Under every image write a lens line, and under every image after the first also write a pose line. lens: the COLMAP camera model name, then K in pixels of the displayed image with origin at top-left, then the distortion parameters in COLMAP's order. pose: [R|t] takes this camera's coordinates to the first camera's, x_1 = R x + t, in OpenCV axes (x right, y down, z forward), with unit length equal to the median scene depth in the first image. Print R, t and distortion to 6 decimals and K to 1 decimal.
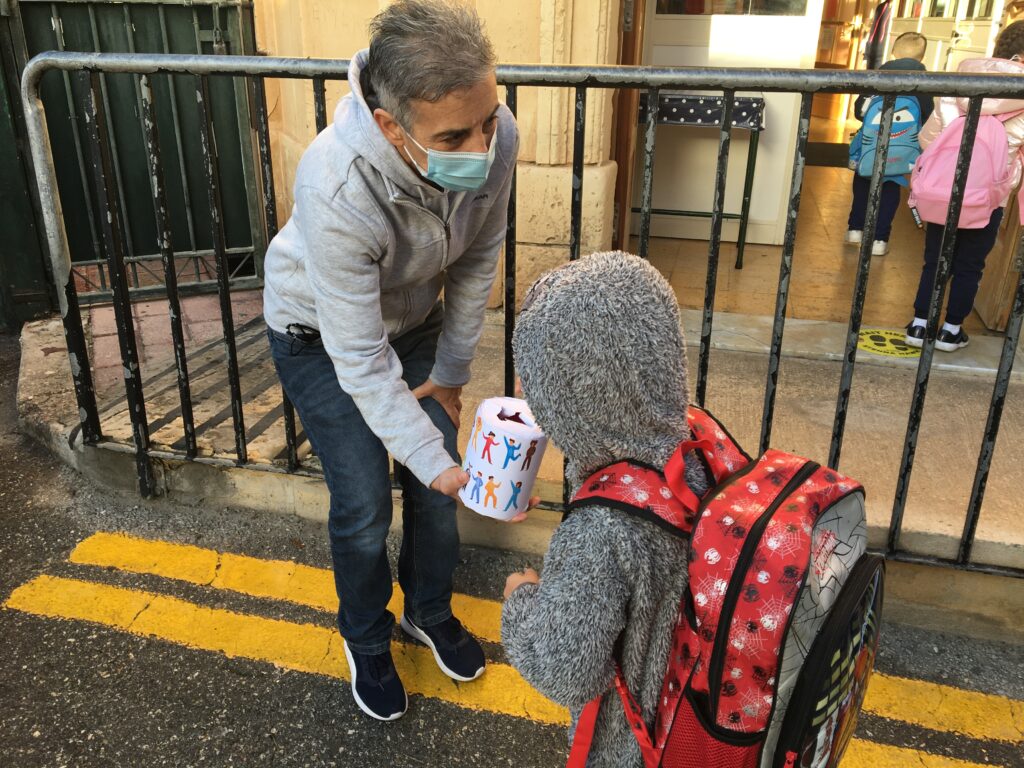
lens RADIAL K [[848.5, 0, 509.2], [0, 848.5, 386.9], [0, 0, 1]] dist [0.077307, -0.120393]
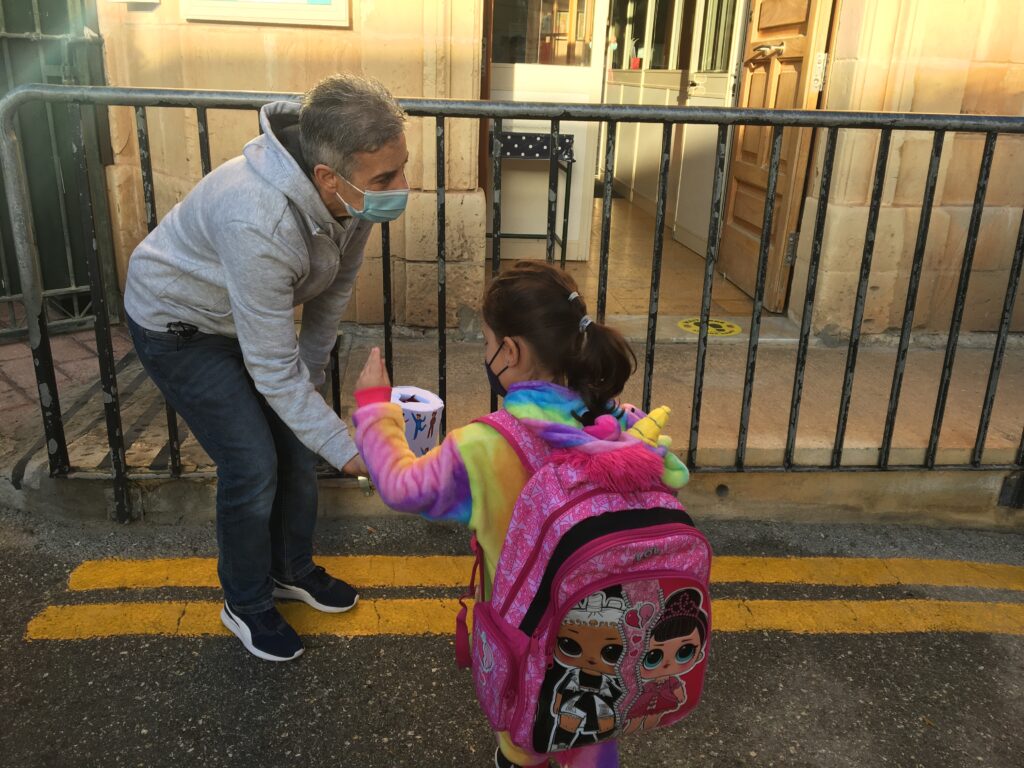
lens RADIAL K [[913.4, 0, 425.7], [0, 913.4, 409.6], [0, 0, 1]] dist [0.094168, -0.182175]
pose [[0.941385, -0.094360, 0.323868, -0.439554], [0.109099, 0.993647, -0.027615, 0.067881], [-0.319205, 0.061330, 0.945699, -0.146724]]
